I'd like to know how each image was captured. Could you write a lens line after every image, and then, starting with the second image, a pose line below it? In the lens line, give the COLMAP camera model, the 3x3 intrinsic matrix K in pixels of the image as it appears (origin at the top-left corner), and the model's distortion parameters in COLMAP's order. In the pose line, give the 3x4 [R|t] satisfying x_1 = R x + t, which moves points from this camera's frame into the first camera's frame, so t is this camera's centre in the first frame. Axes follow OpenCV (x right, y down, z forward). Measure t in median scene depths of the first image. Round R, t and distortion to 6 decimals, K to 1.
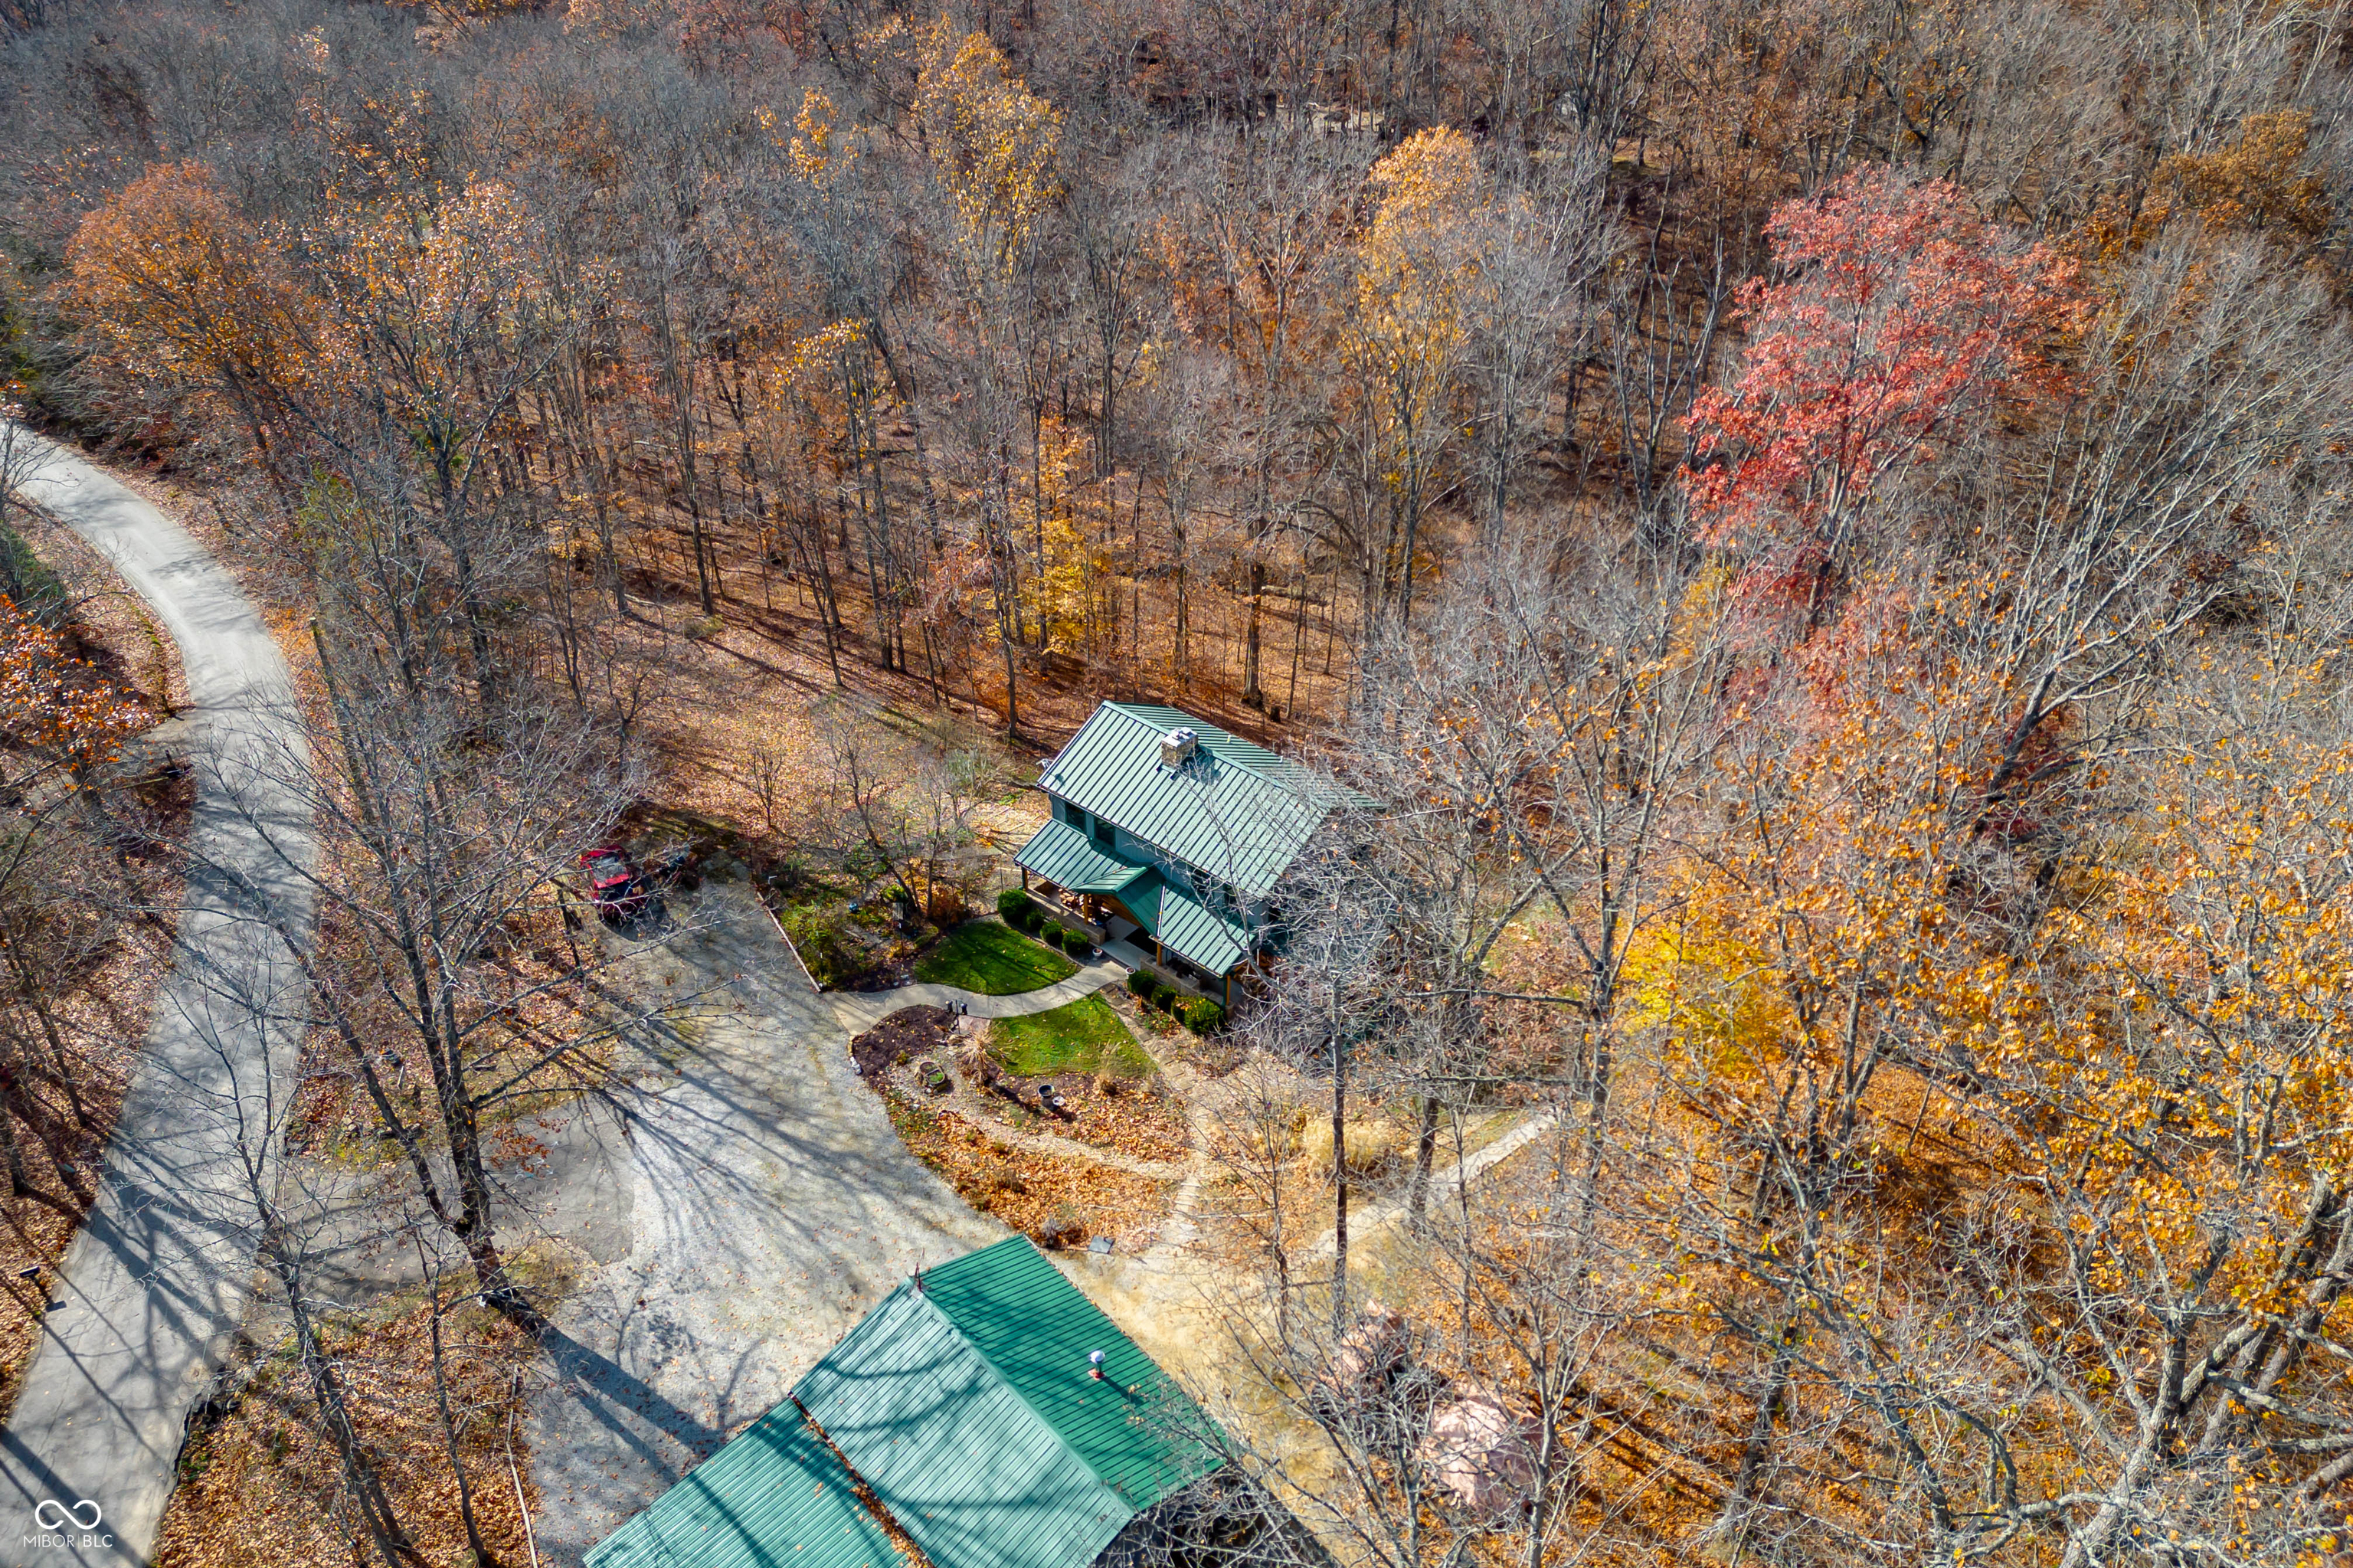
lens RADIAL K [[1639.3, 0, 1191.6], [0, 1639.3, 776.9], [0, 0, 1]] dist [0.058854, -0.050504]
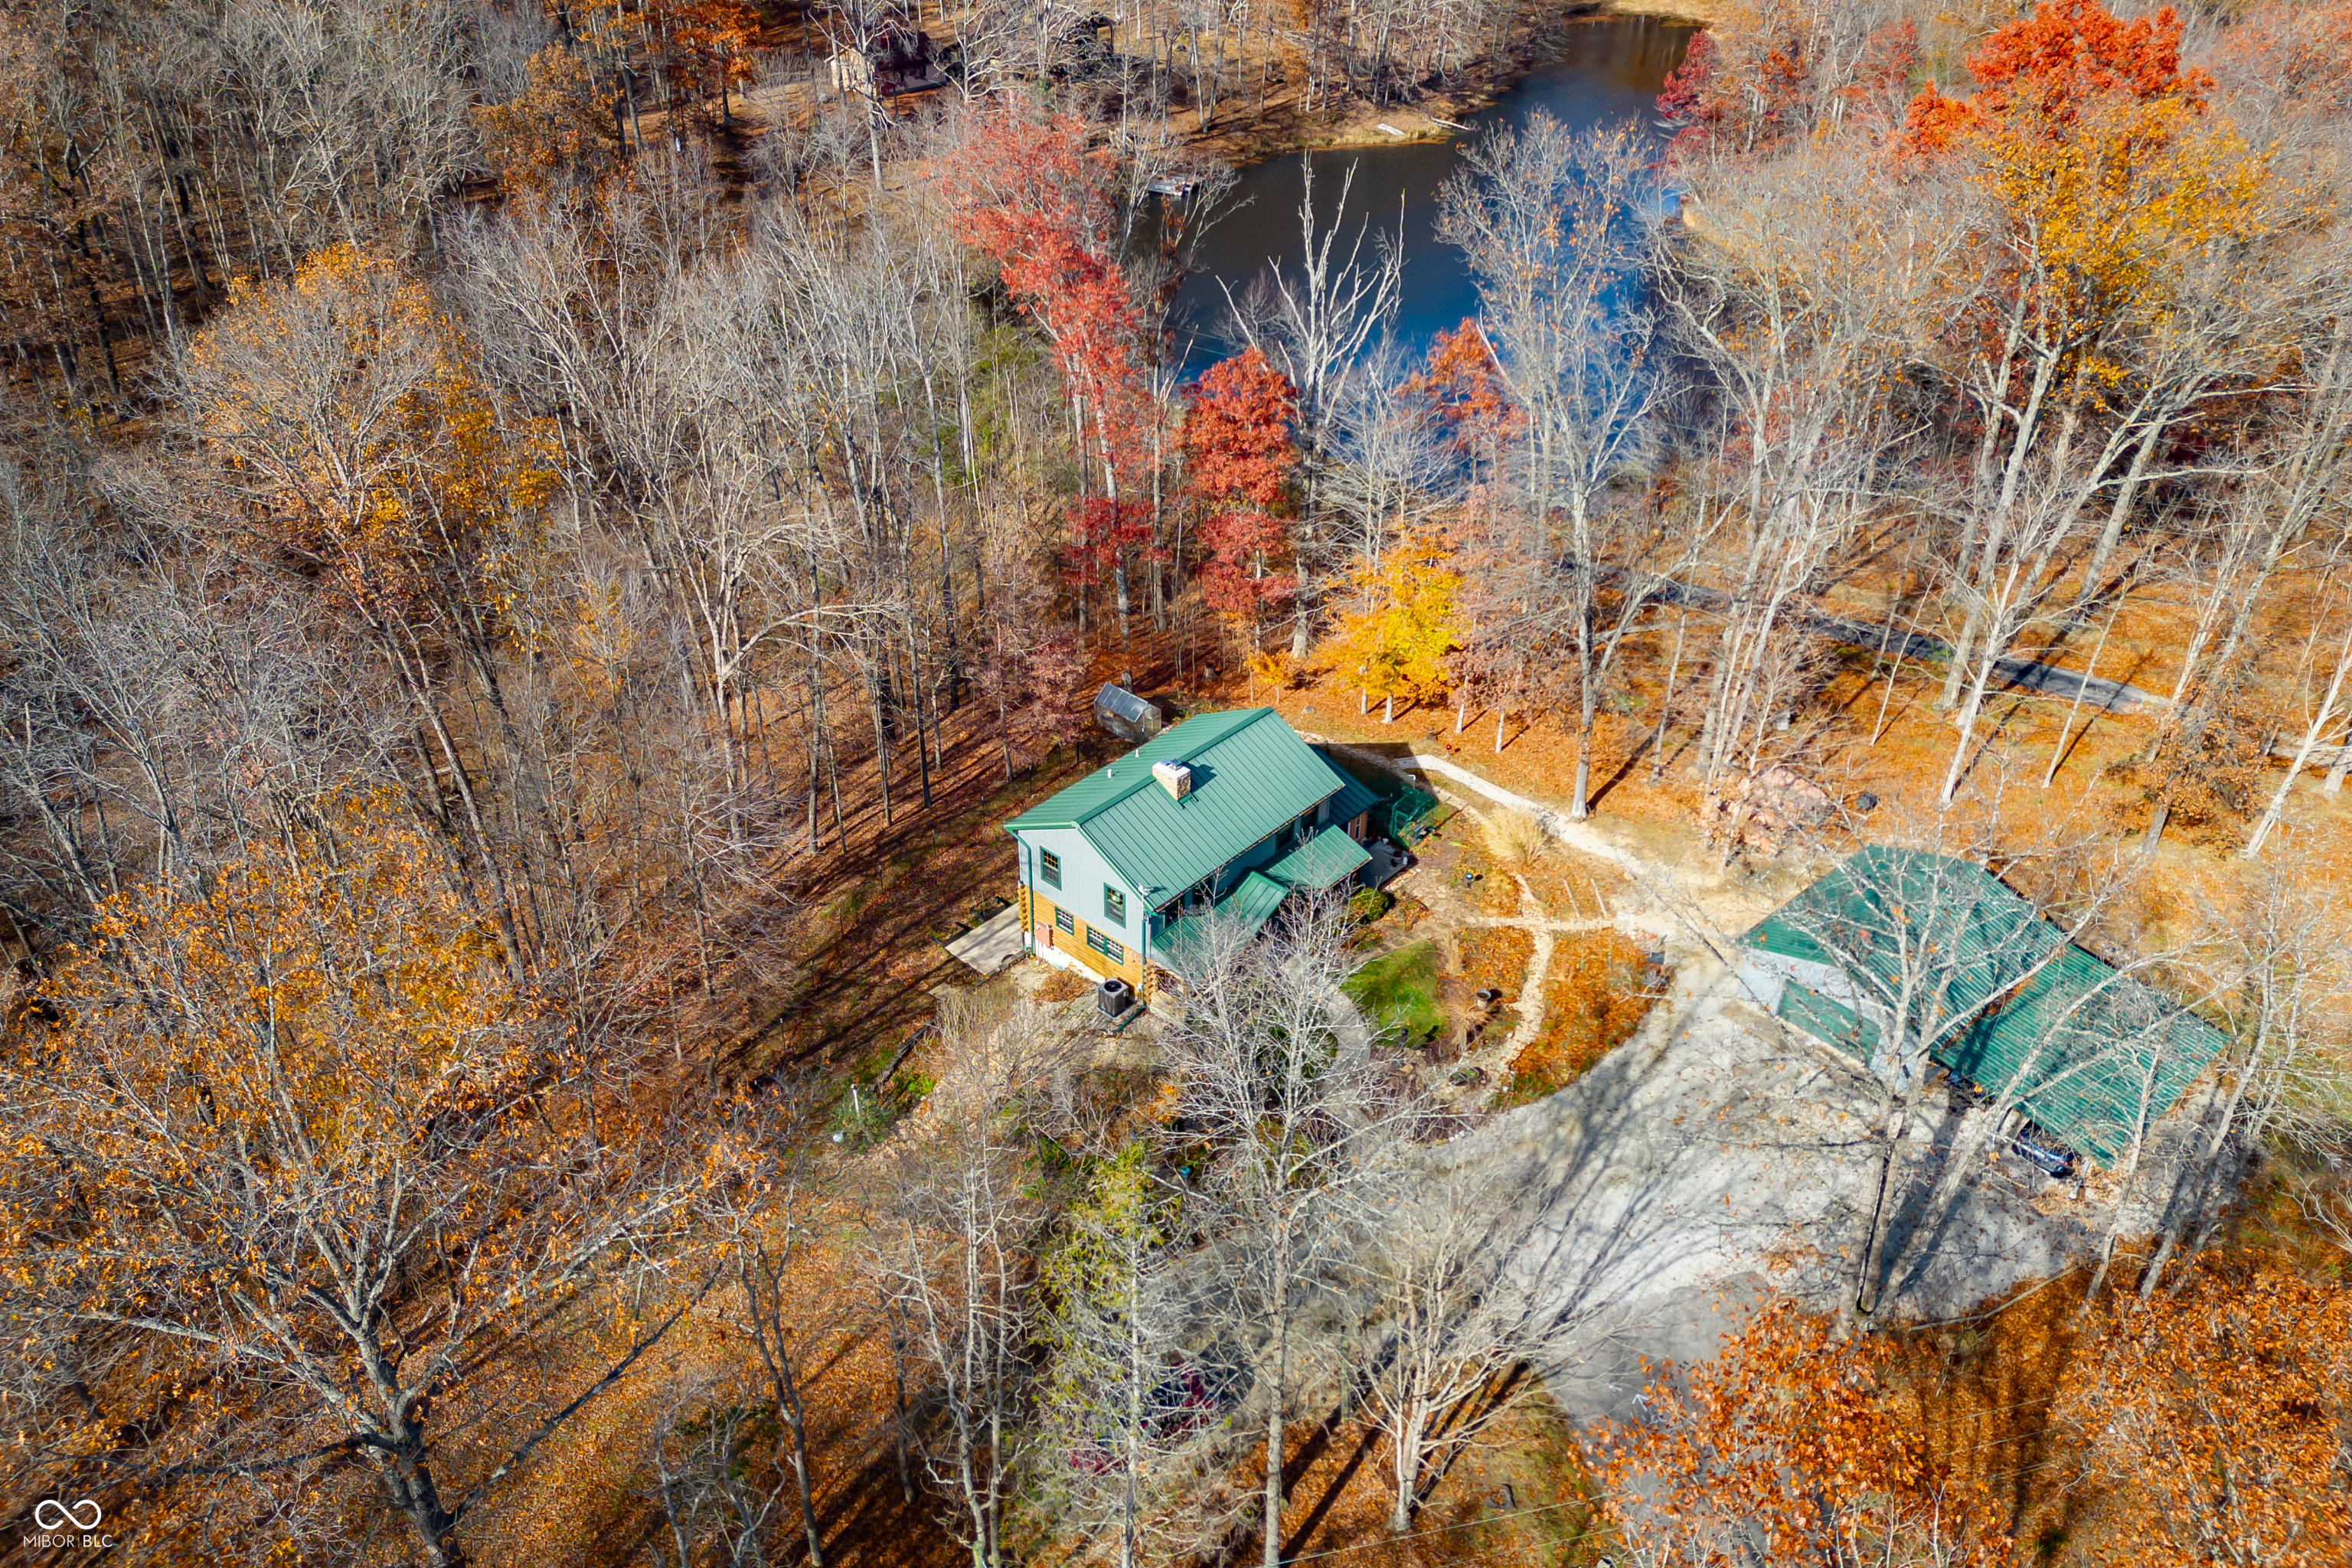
lens RADIAL K [[1638.5, 0, 1178.2], [0, 1638.5, 782.7], [0, 0, 1]] dist [0.058854, -0.050504]
pose [[0.027131, -0.561150, 0.827269, -0.919699], [0.540316, 0.704499, 0.460153, -0.522847], [-0.841025, 0.434502, 0.322312, 0.752547]]
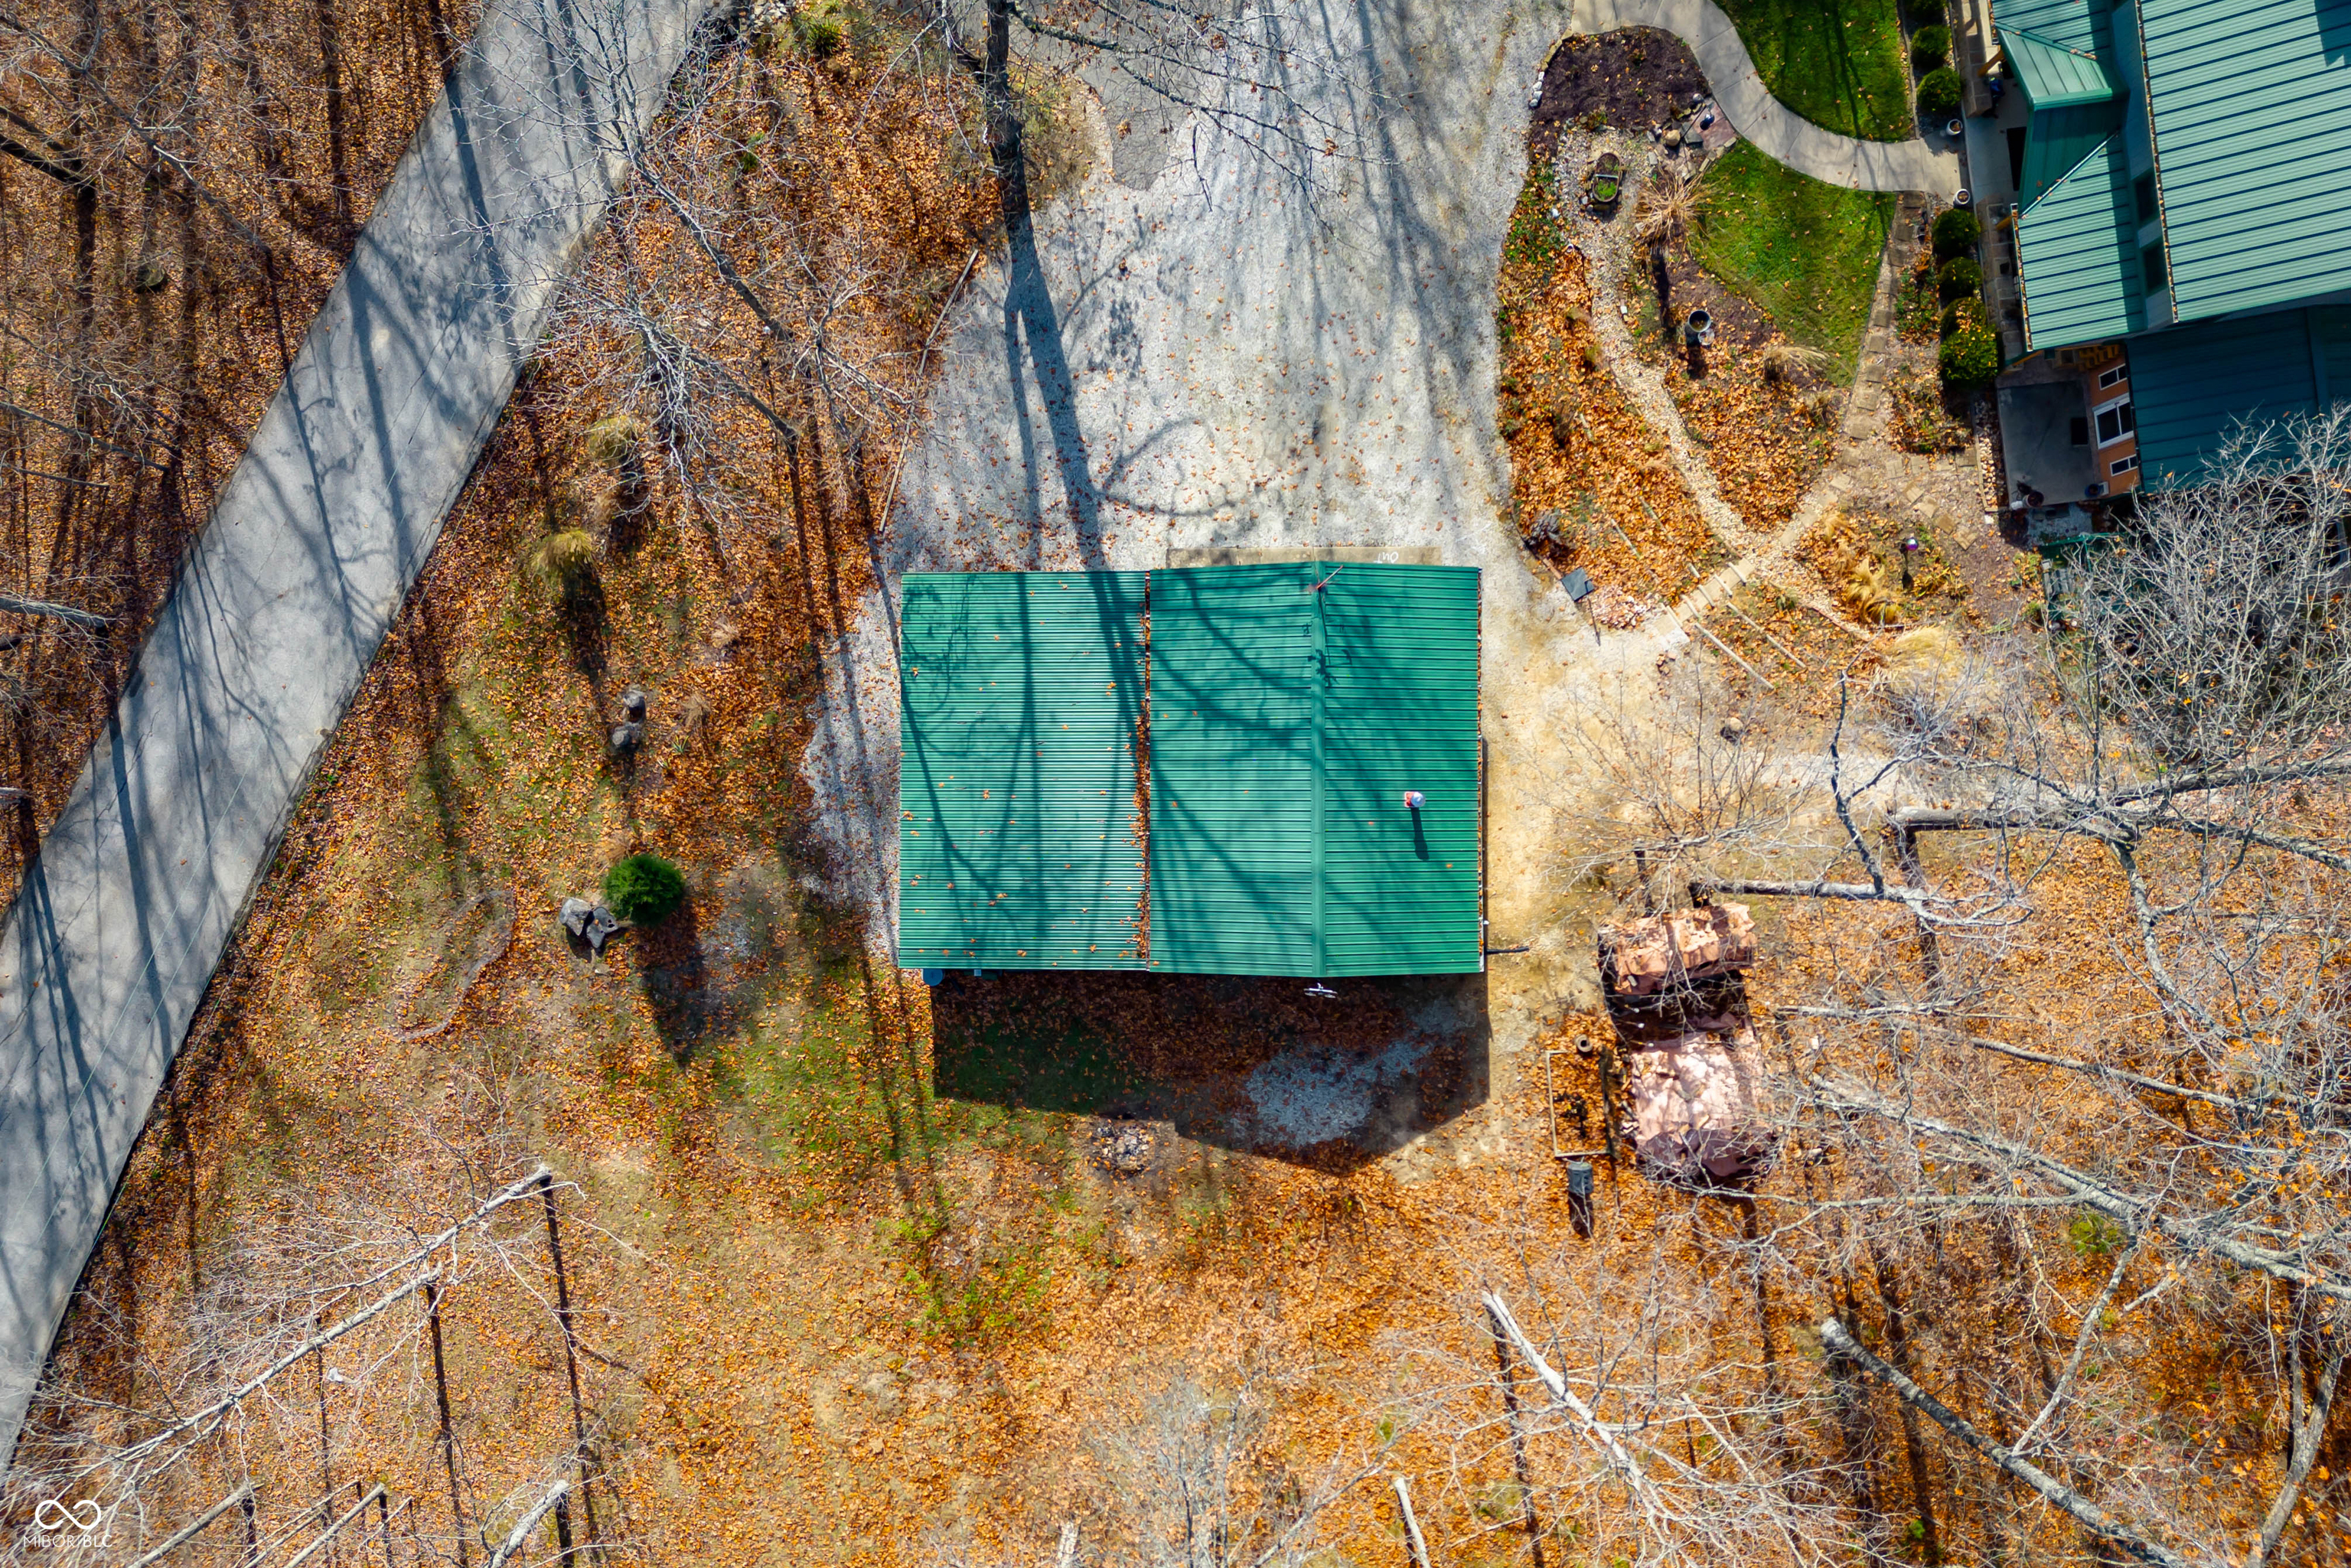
lens RADIAL K [[1637.8, 0, 1181.5], [0, 1637.8, 784.7], [0, 0, 1]] dist [0.058854, -0.050504]
pose [[0.733329, 0.679651, -0.017416, -0.103766], [-0.369922, 0.420370, 0.828521, -0.235958], [0.570426, -0.601136, 0.559687, 0.345975]]
